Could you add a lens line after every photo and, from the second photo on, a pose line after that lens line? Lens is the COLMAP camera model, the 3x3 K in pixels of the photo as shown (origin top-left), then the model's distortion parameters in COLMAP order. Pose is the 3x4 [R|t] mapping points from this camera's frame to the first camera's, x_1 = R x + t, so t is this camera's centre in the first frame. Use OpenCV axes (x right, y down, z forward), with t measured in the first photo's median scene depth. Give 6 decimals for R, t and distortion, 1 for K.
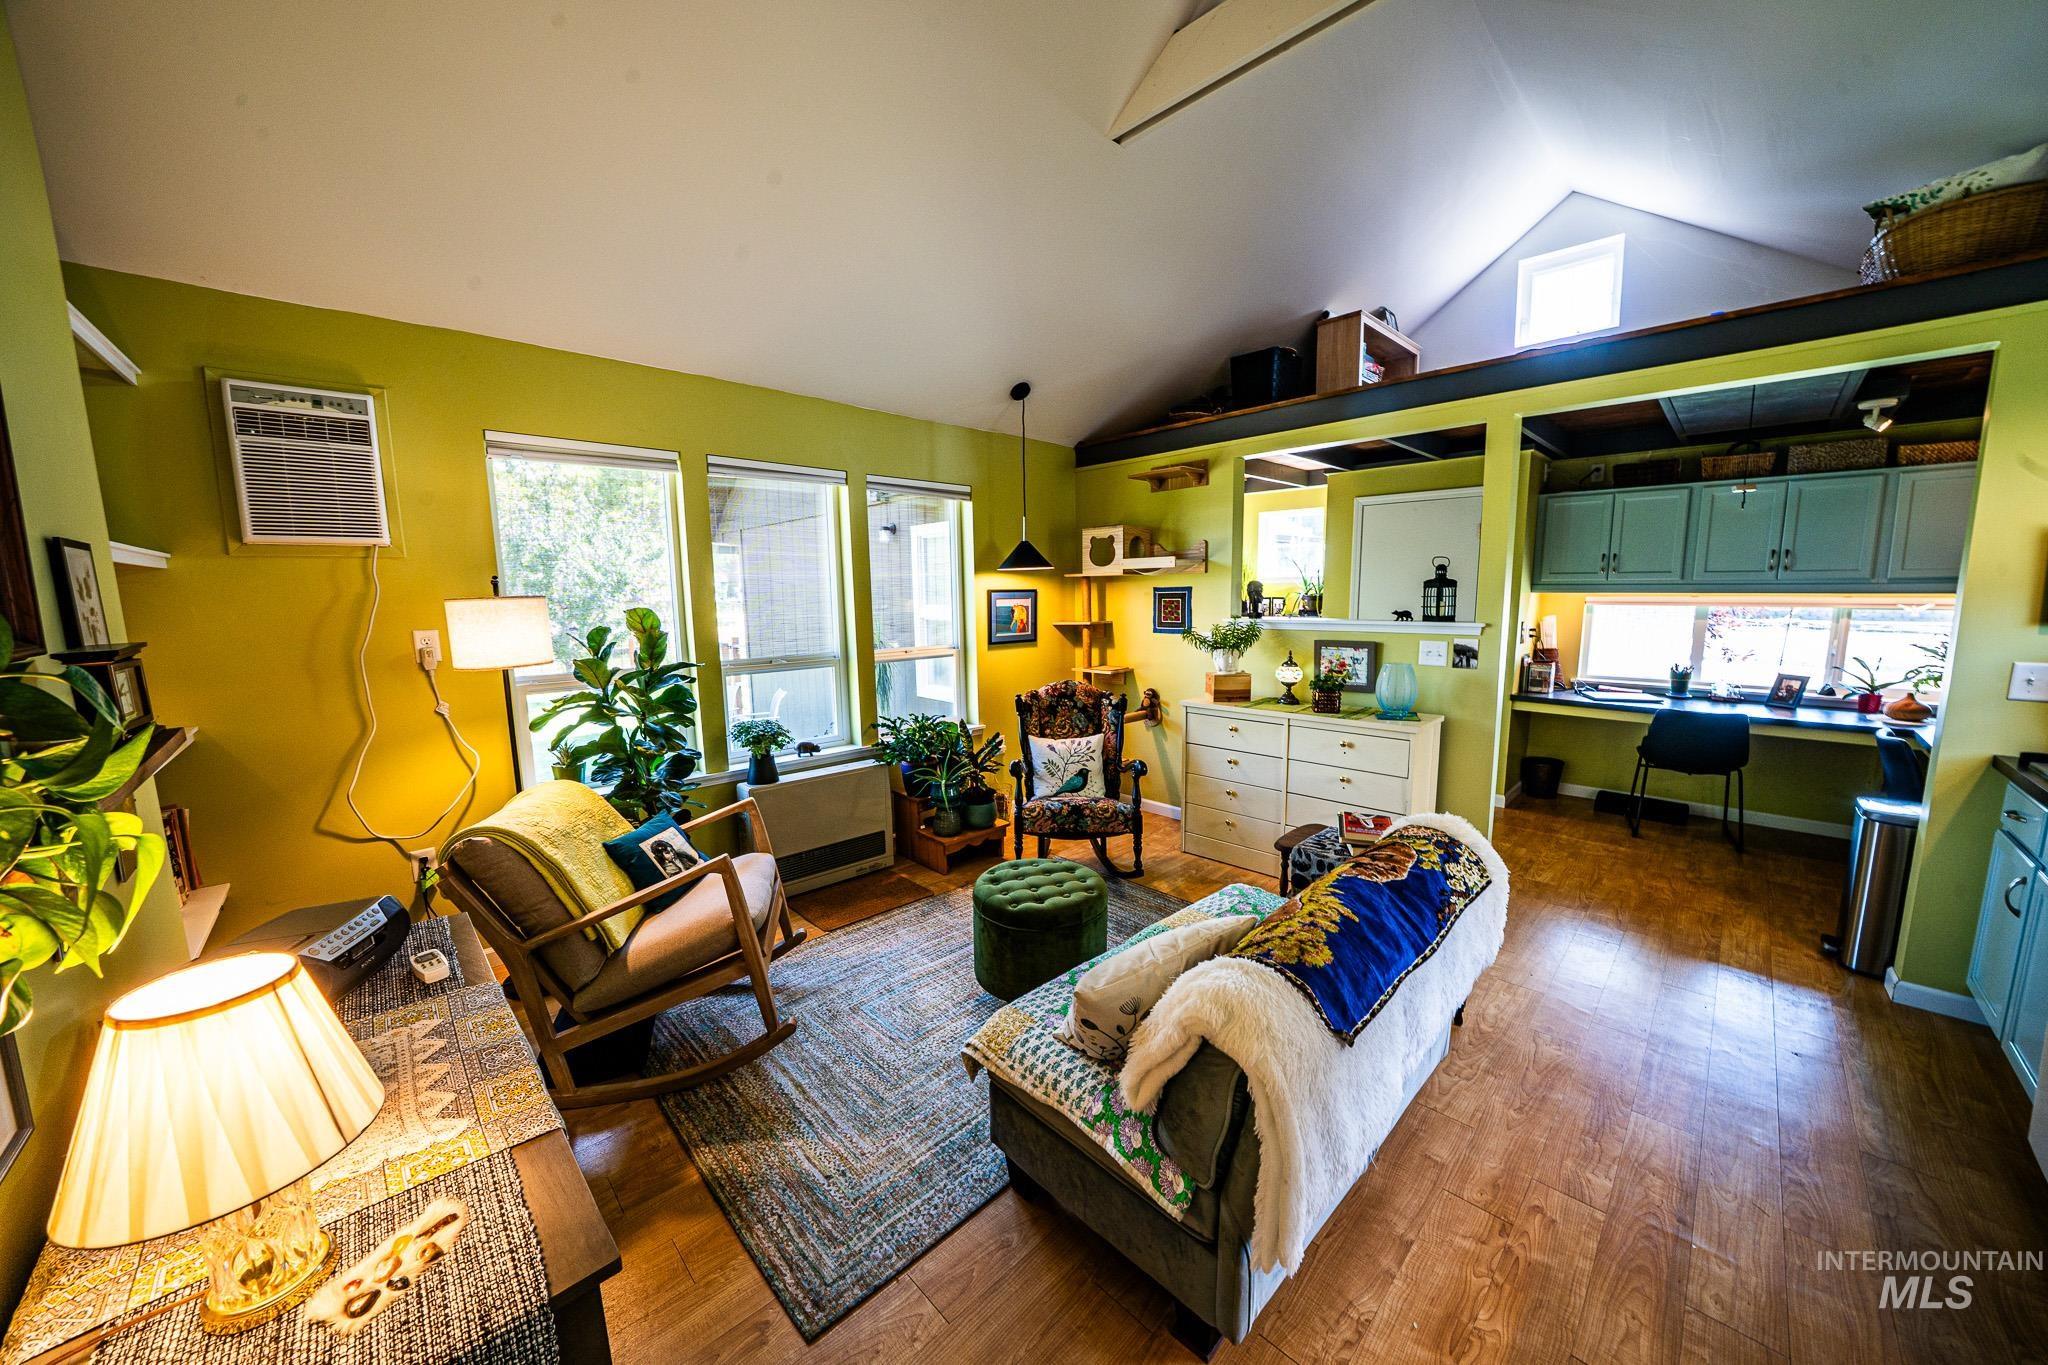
lens RADIAL K [[713.0, 0, 1018.0], [0, 713.0, 685.7], [0, 0, 1]] dist [-0.027057, 0.002621]
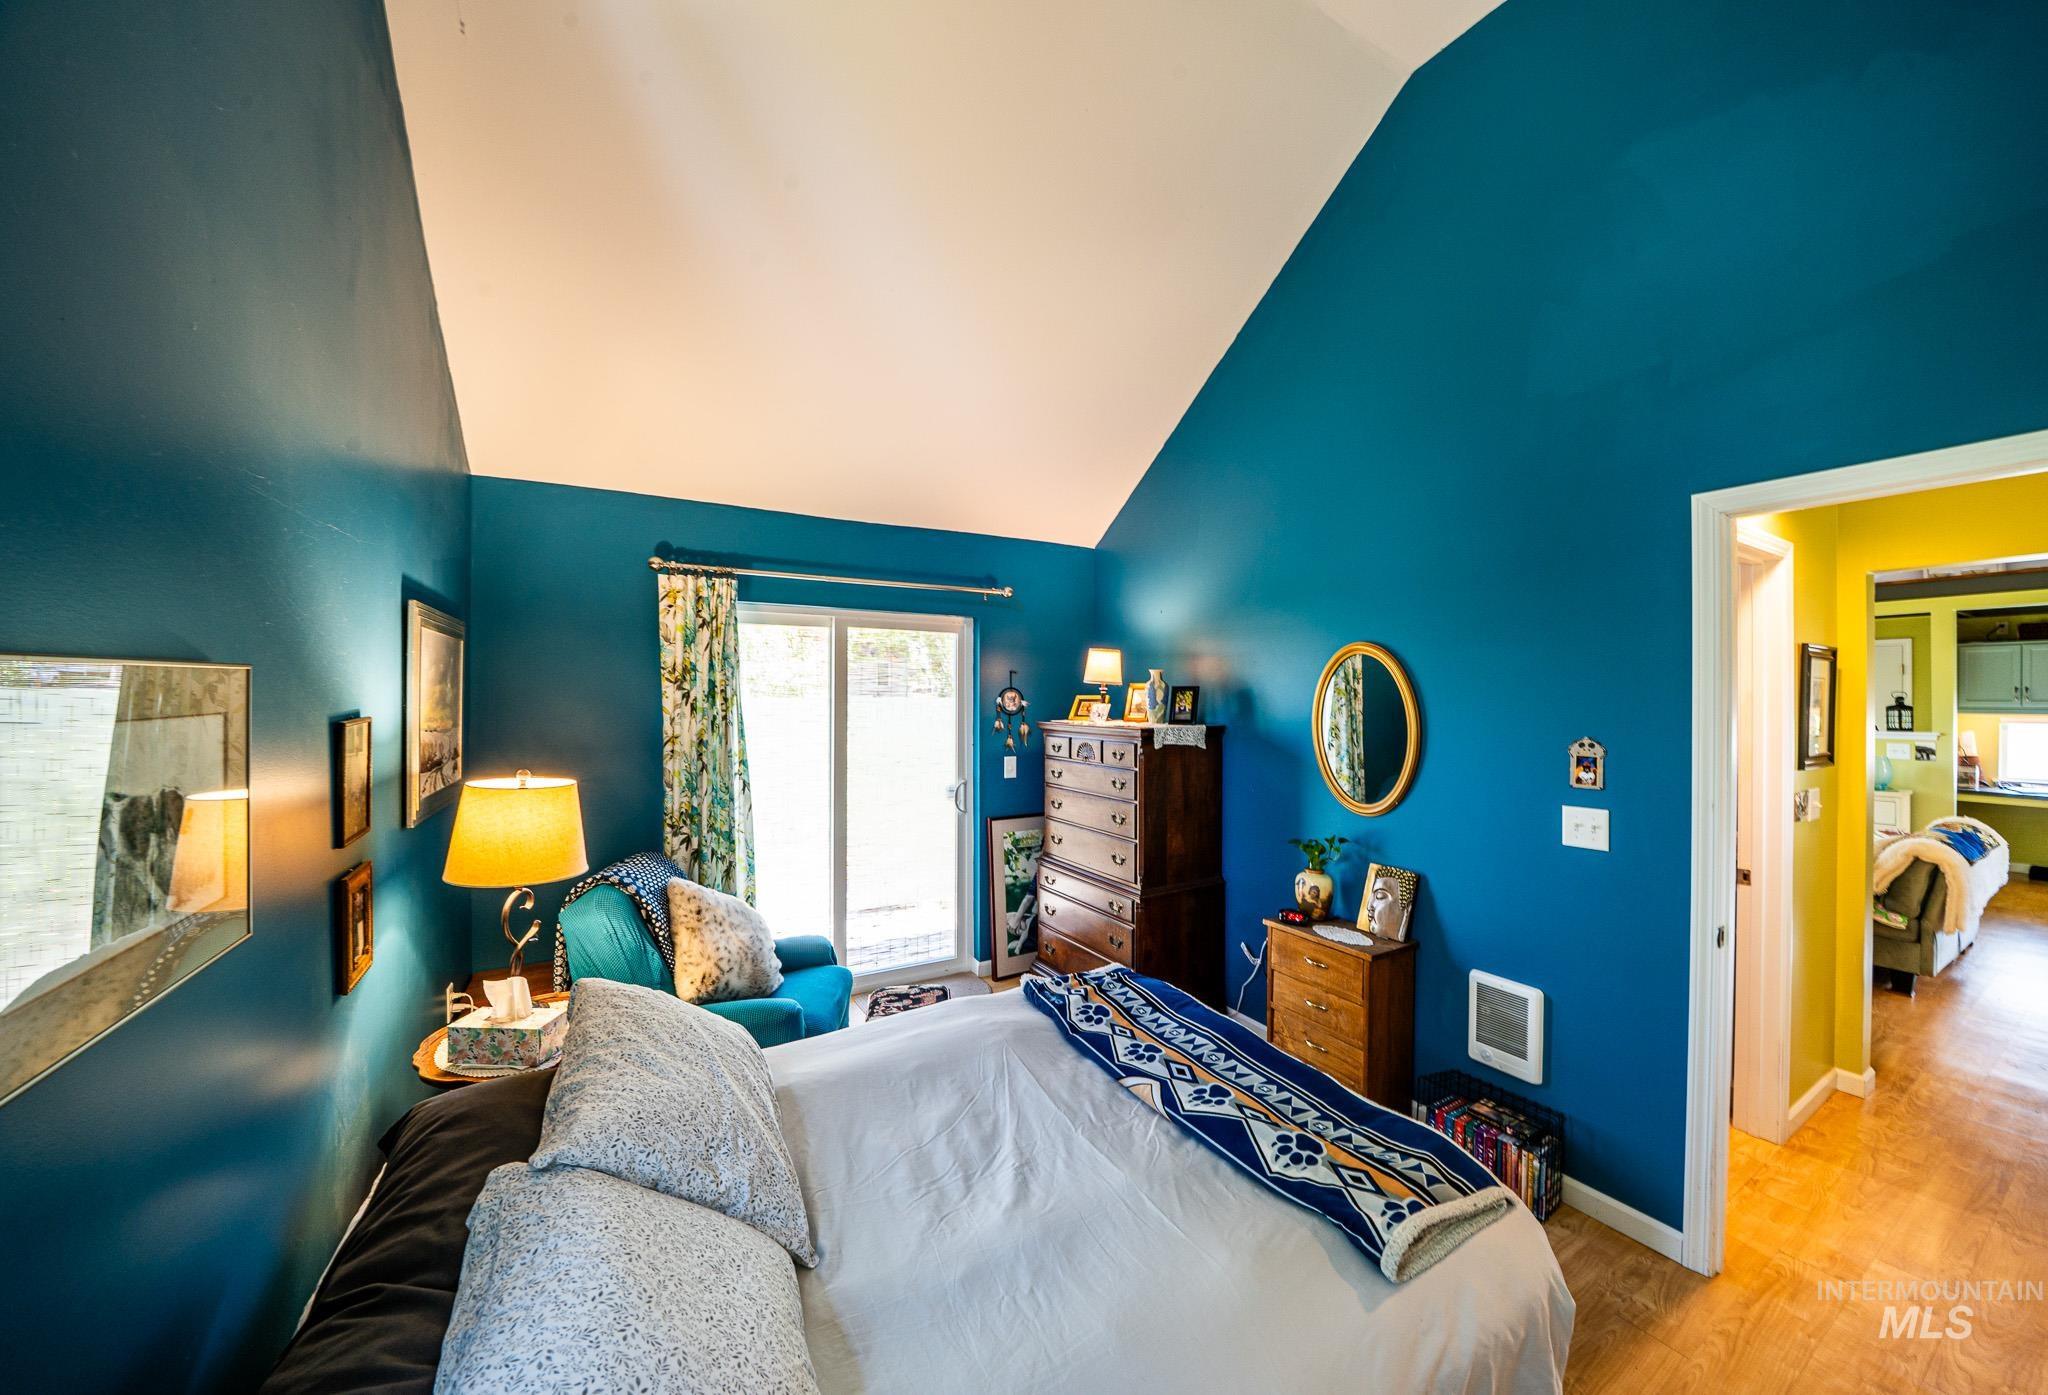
lens RADIAL K [[730.2, 0, 1032.2], [0, 730.2, 692.6], [0, 0, 1]] dist [-0.021883, 0.001173]
pose [[0.972870, 0.015264, -0.230849, -0.837808], [-0.047214, 0.989921, -0.133517, 0.113907], [0.226485, 0.140794, 0.963785, -0.885725]]
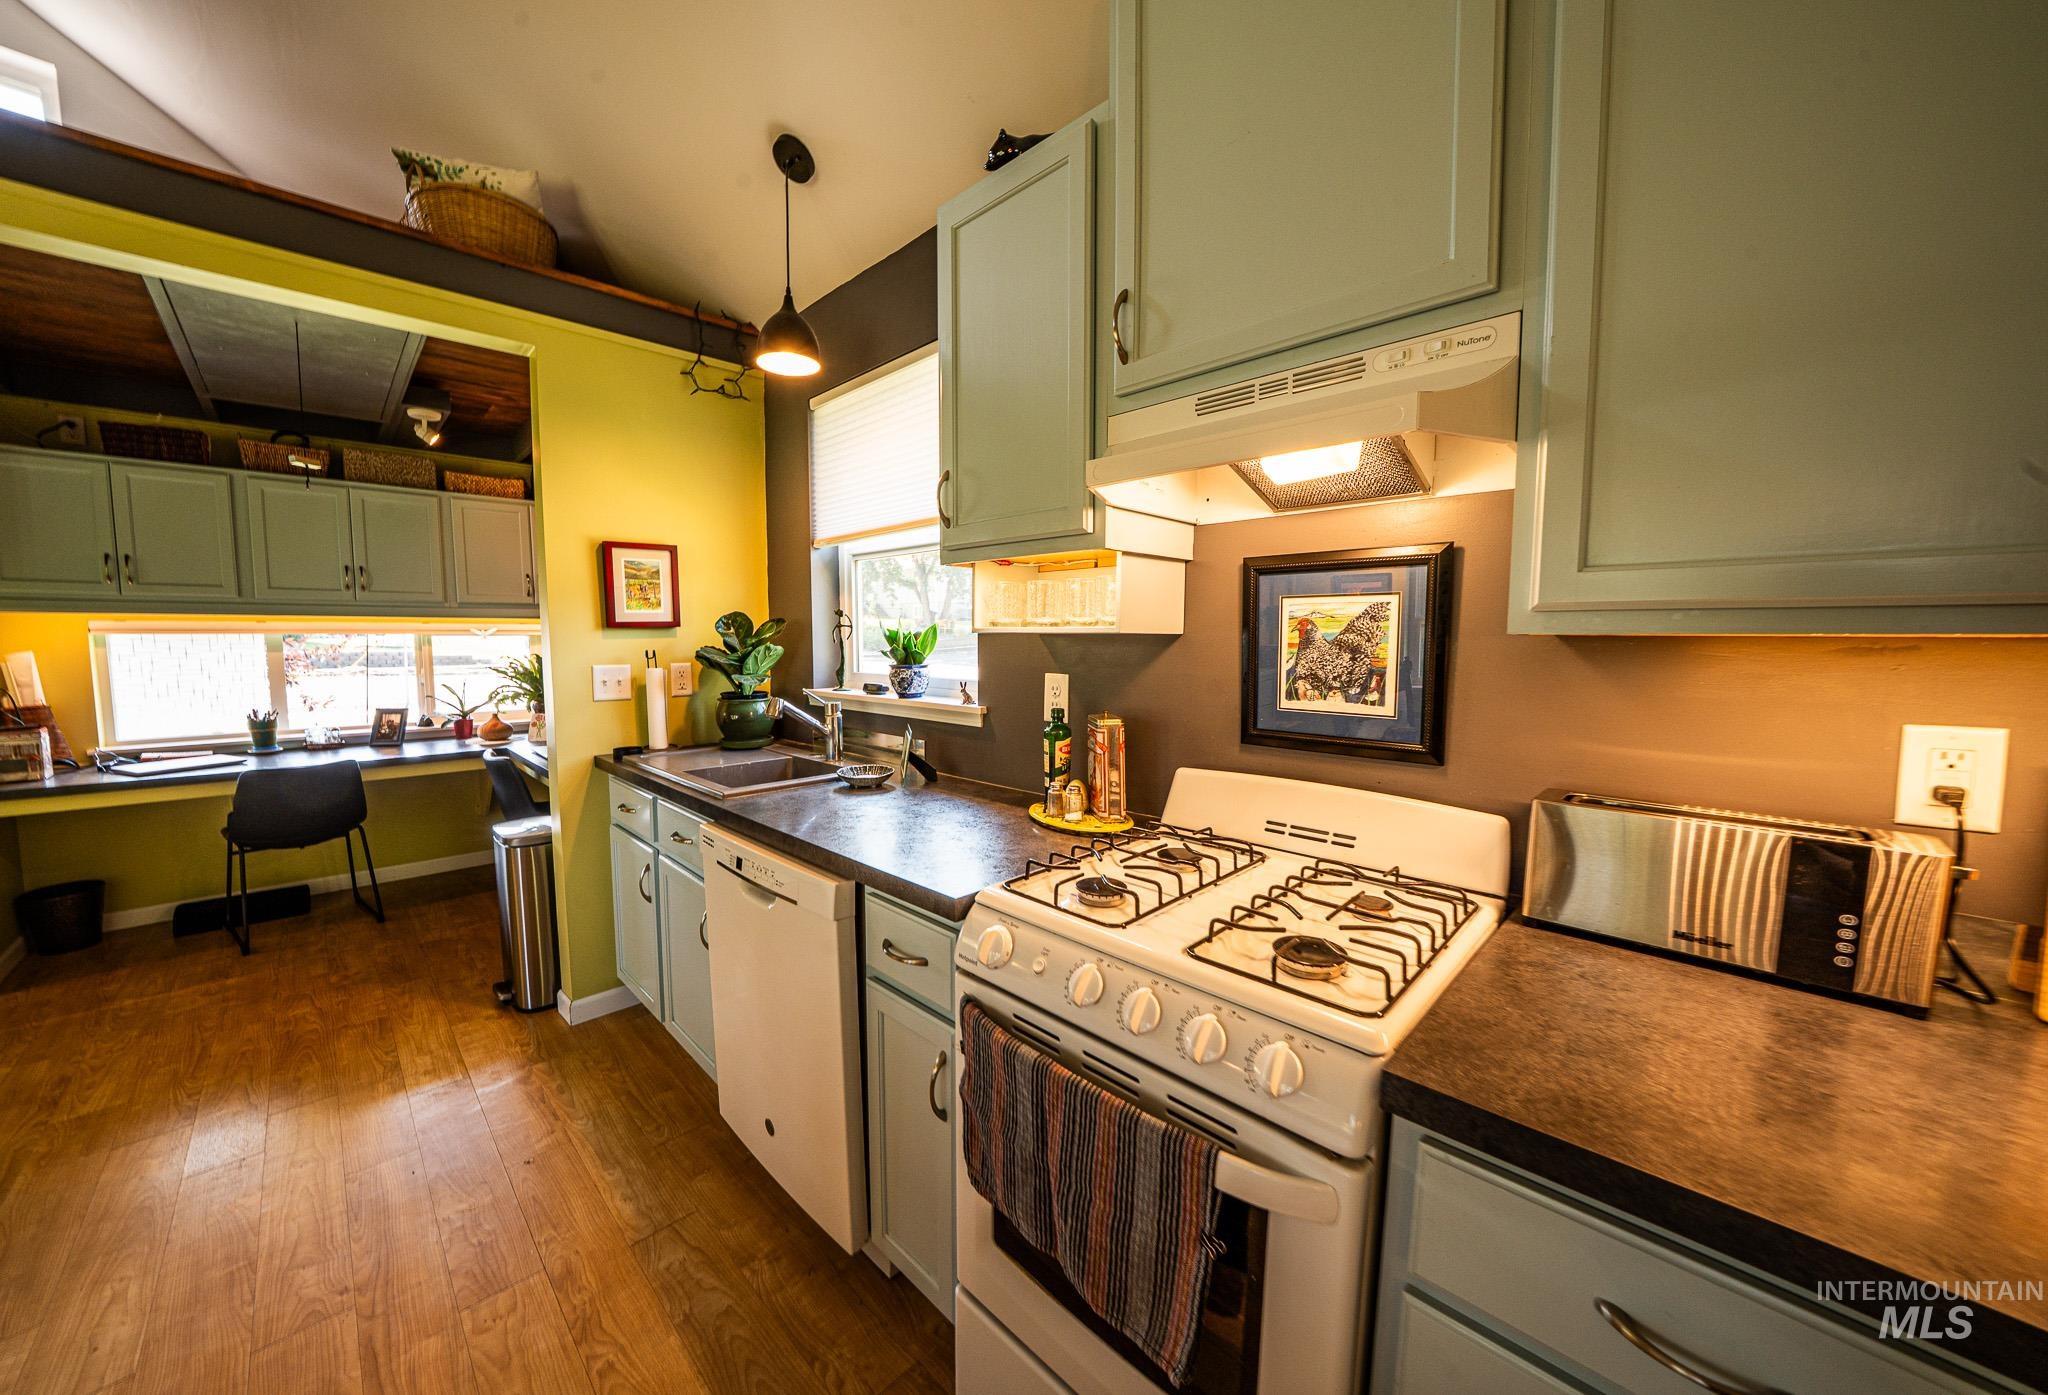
lens RADIAL K [[730.2, 0, 993.0], [0, 730.2, 703.3], [0, 0, 1]] dist [-0.021883, 0.001173]
pose [[0.003772, -0.077753, 0.996966, 0.195221], [0.134111, 0.988005, 0.076547, 0.011386], [-0.990959, 0.133415, 0.014154, 0.215263]]
